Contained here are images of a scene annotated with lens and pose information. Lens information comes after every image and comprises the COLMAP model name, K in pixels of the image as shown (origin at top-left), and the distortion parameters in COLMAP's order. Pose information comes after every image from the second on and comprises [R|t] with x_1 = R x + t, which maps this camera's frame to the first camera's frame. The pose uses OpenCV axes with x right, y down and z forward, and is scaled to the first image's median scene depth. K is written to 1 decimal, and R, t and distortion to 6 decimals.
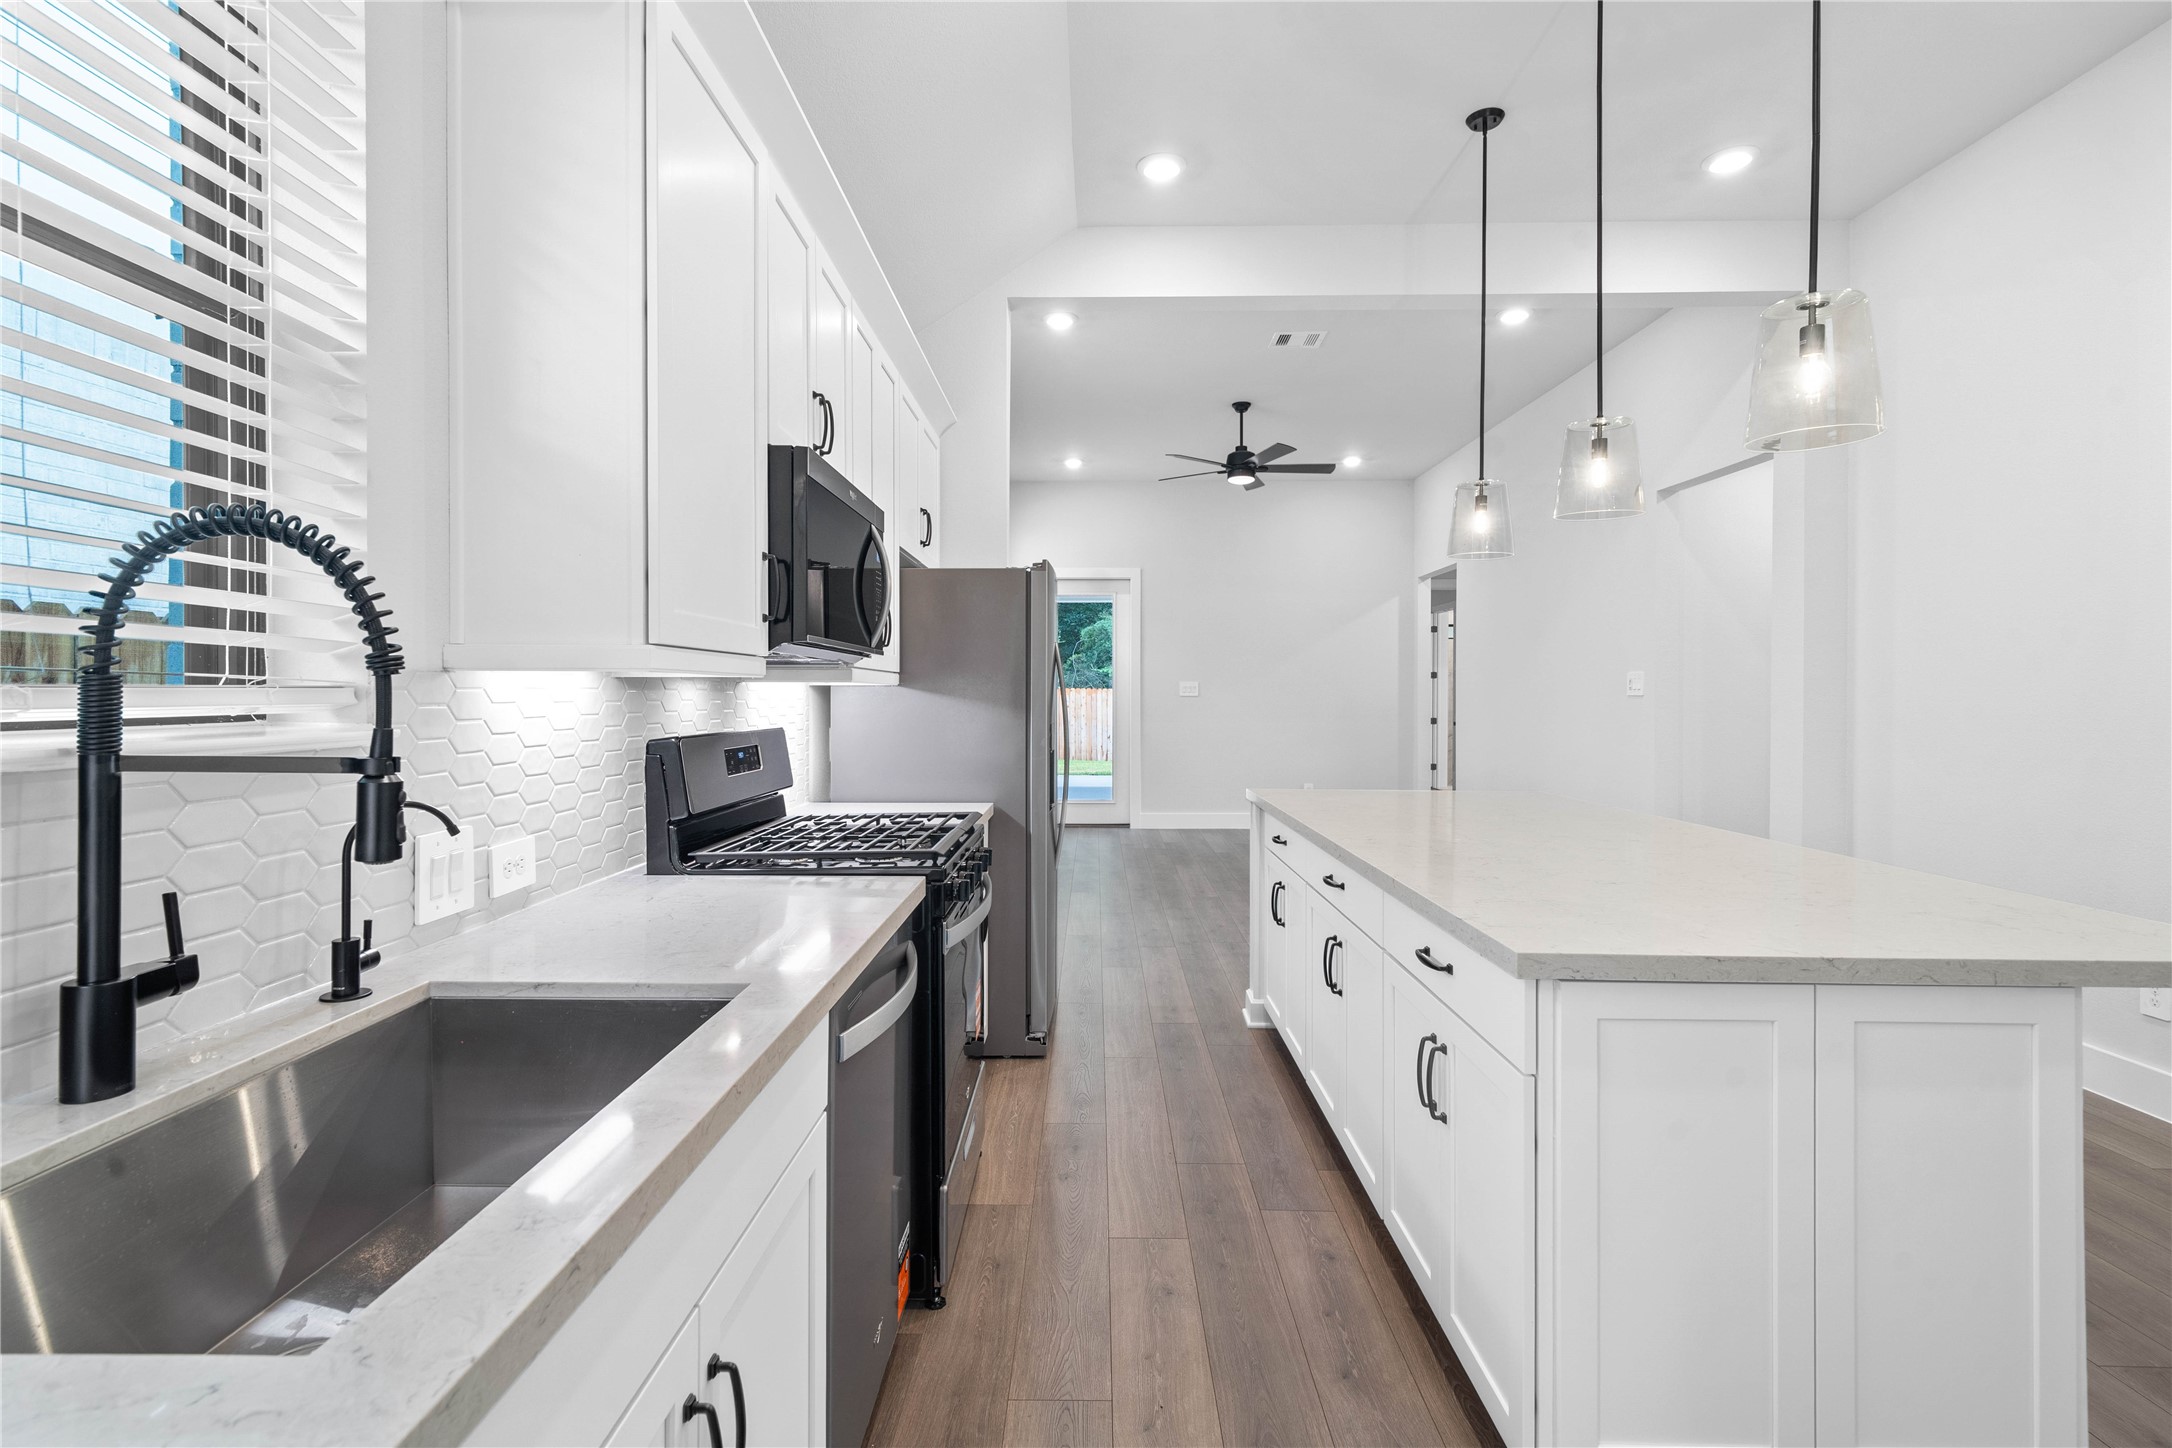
lens RADIAL K [[1021.1, 0, 1089.8], [0, 1021.1, 714.3], [0, 0, 1]] dist [0.009758, 0.000232]
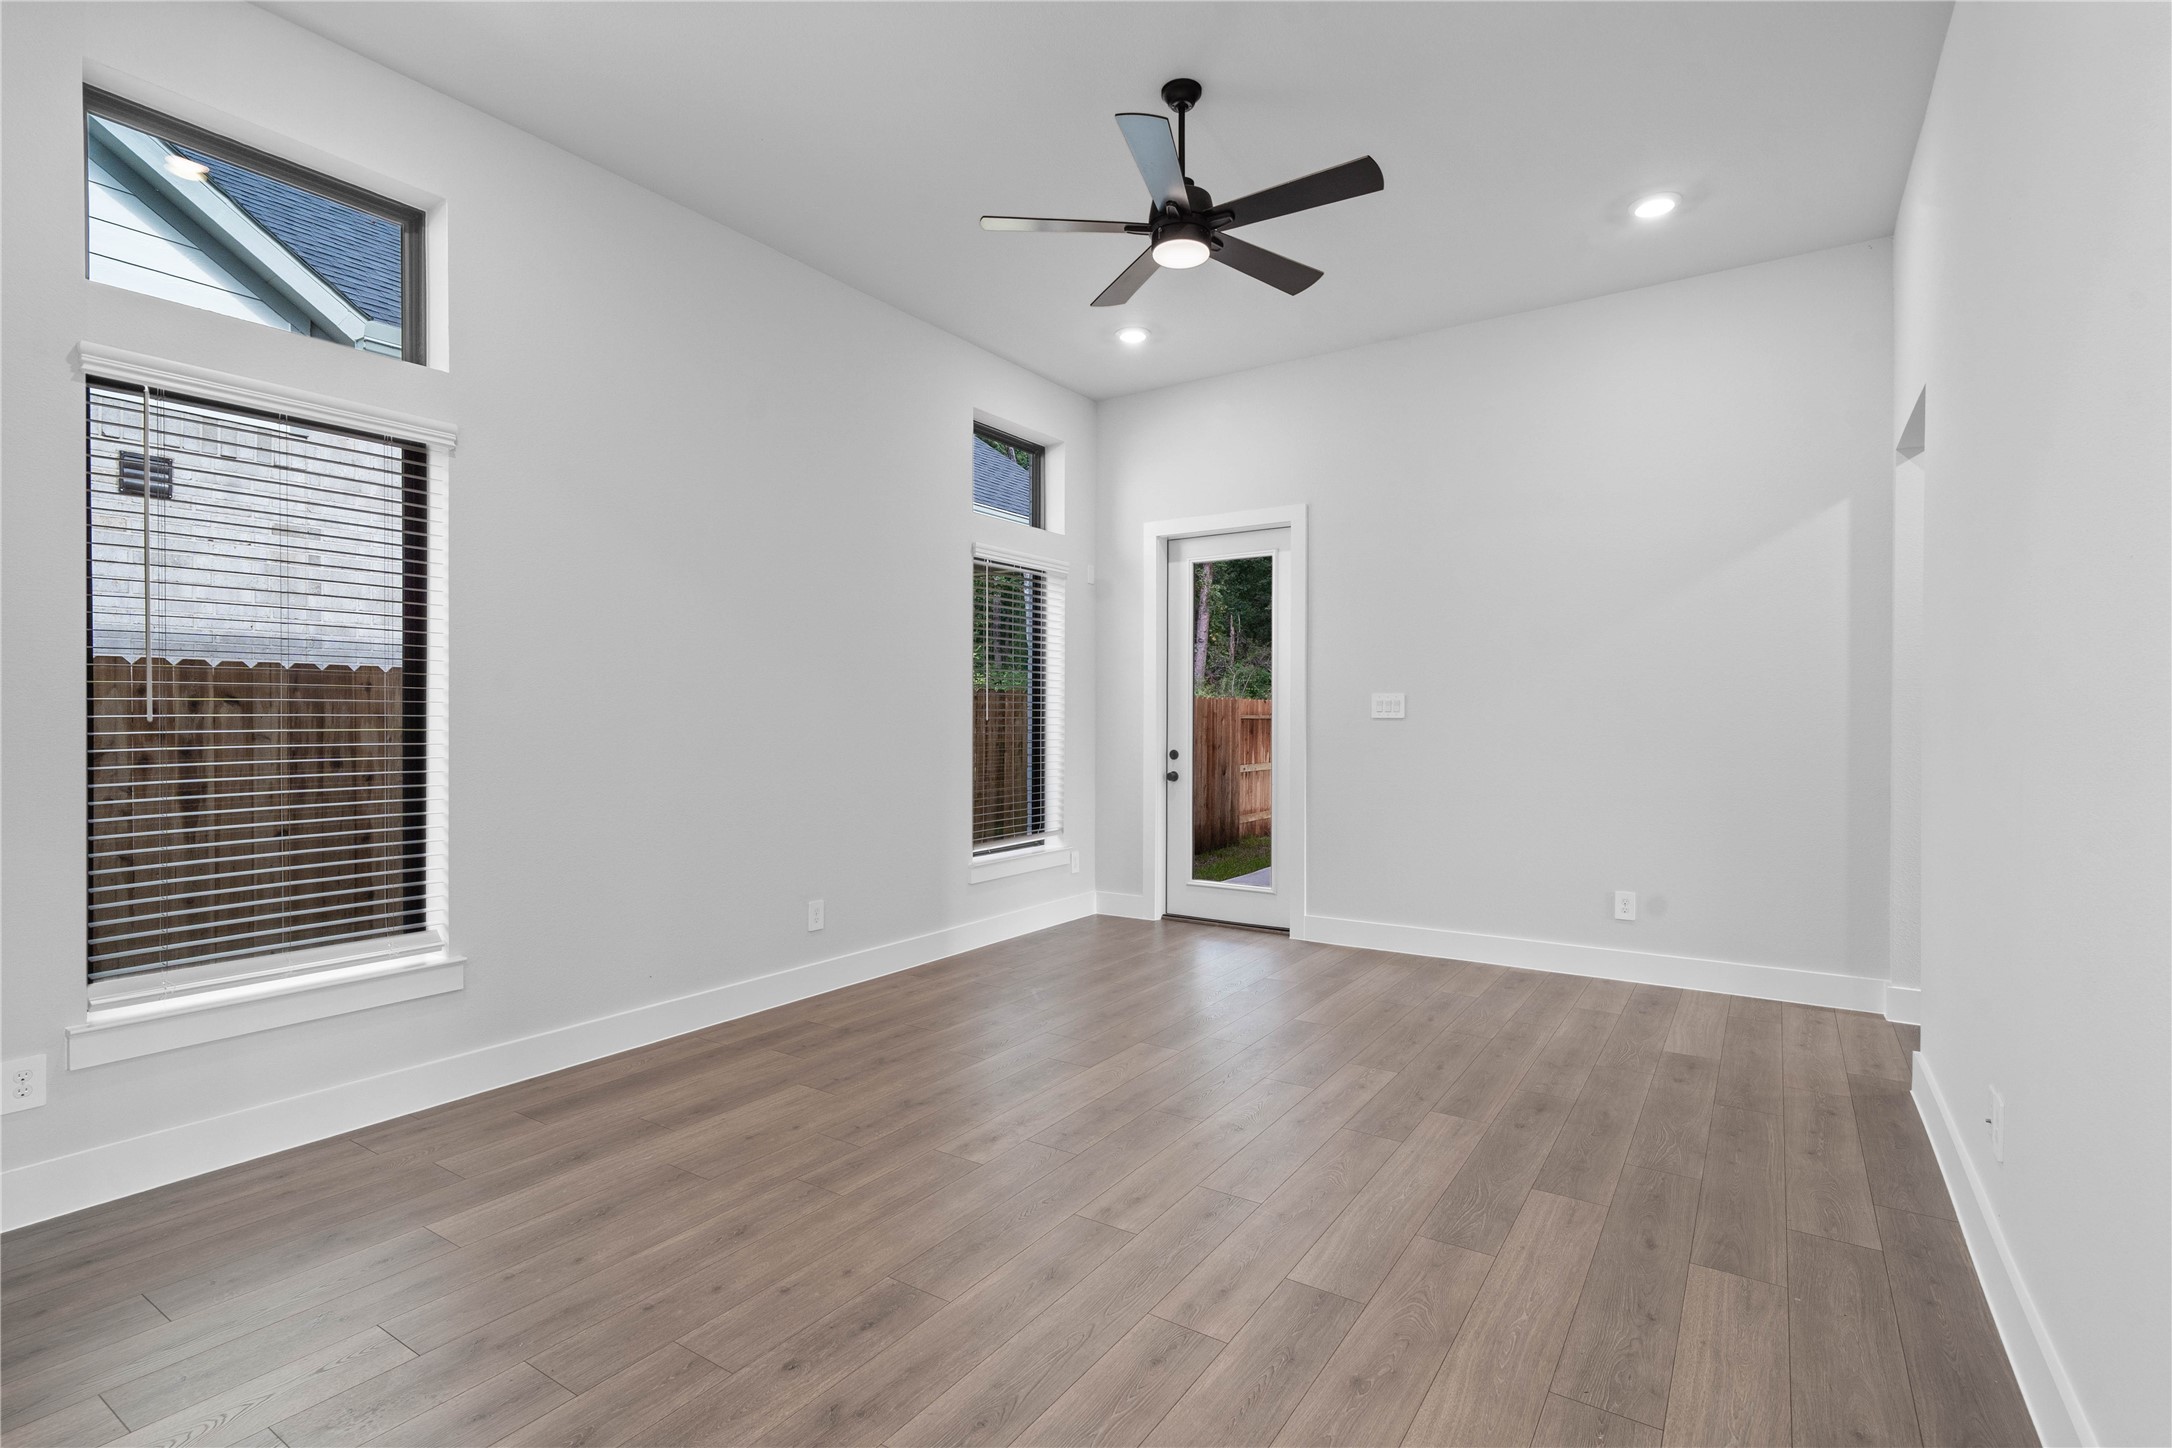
lens RADIAL K [[1003.2, 0, 1051.1], [0, 1003.2, 731.1], [0, 0, 1]] dist [0.009870, -0.000047]
pose [[0.815086, 0.009650, -0.579259, 1.322681], [-0.013346, 0.999909, -0.002121, -0.034703], [0.579186, 0.009460, 0.815141, 2.146866]]
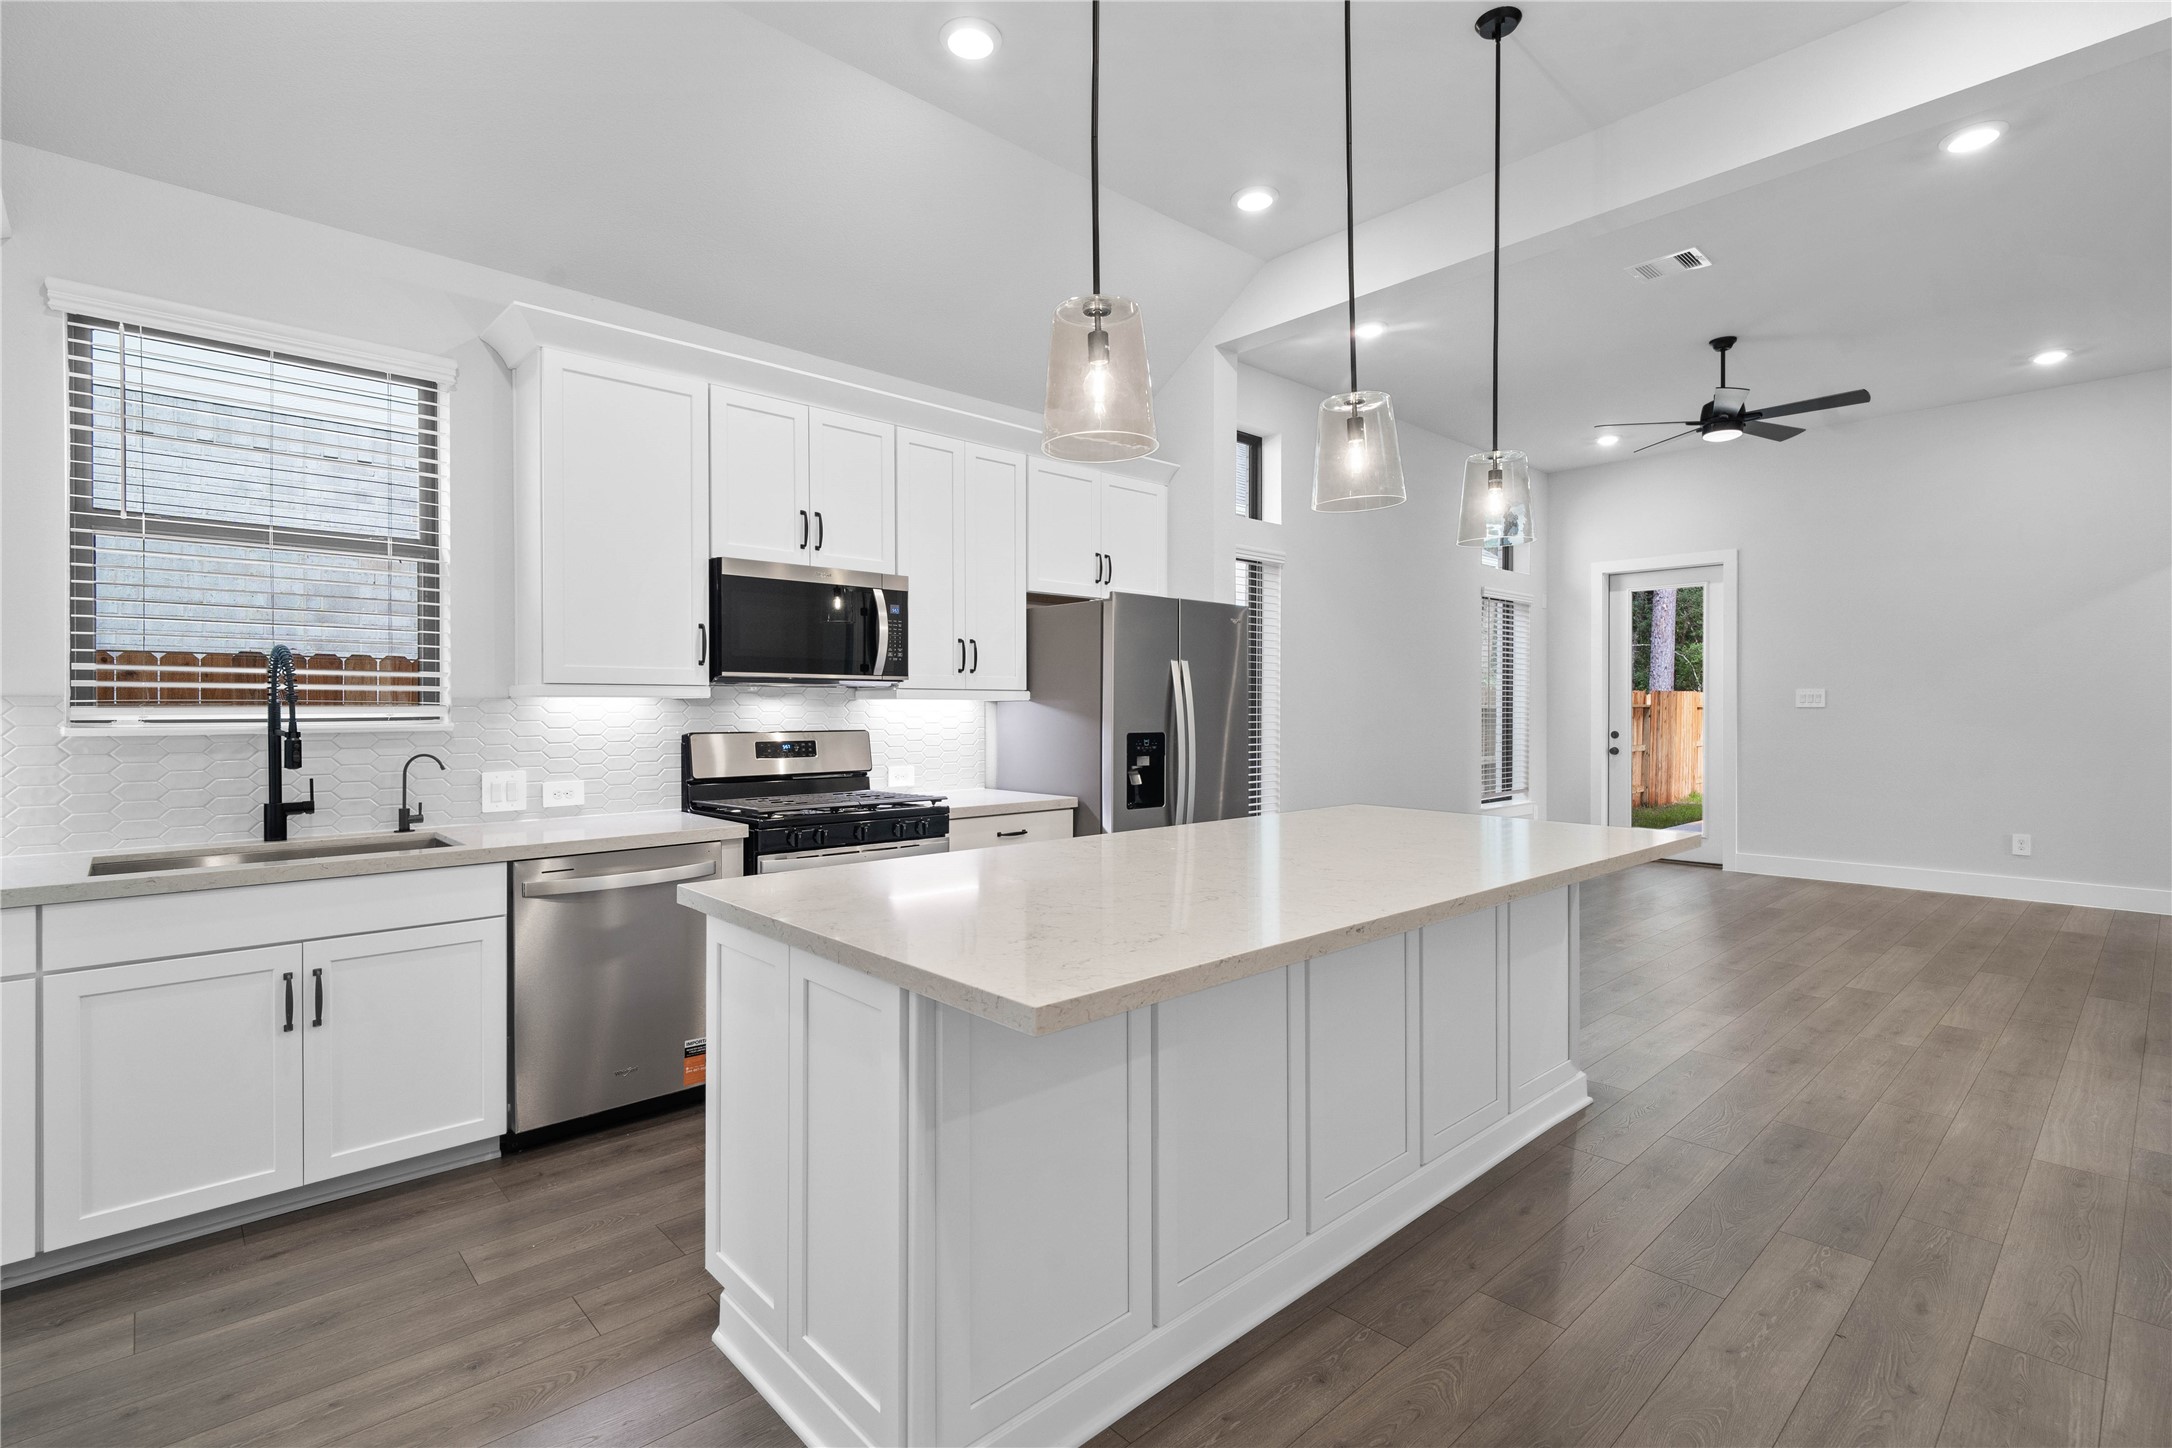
lens RADIAL K [[1004.6, 0, 1063.5], [0, 1004.6, 720.5], [0, 0, 1]] dist [0.009967, 0.000061]
pose [[0.674010, 0.009443, -0.738661, 1.383954], [-0.012223, 0.999924, 0.001629, -0.010867], [0.738621, 0.007931, 0.674075, 0.340717]]
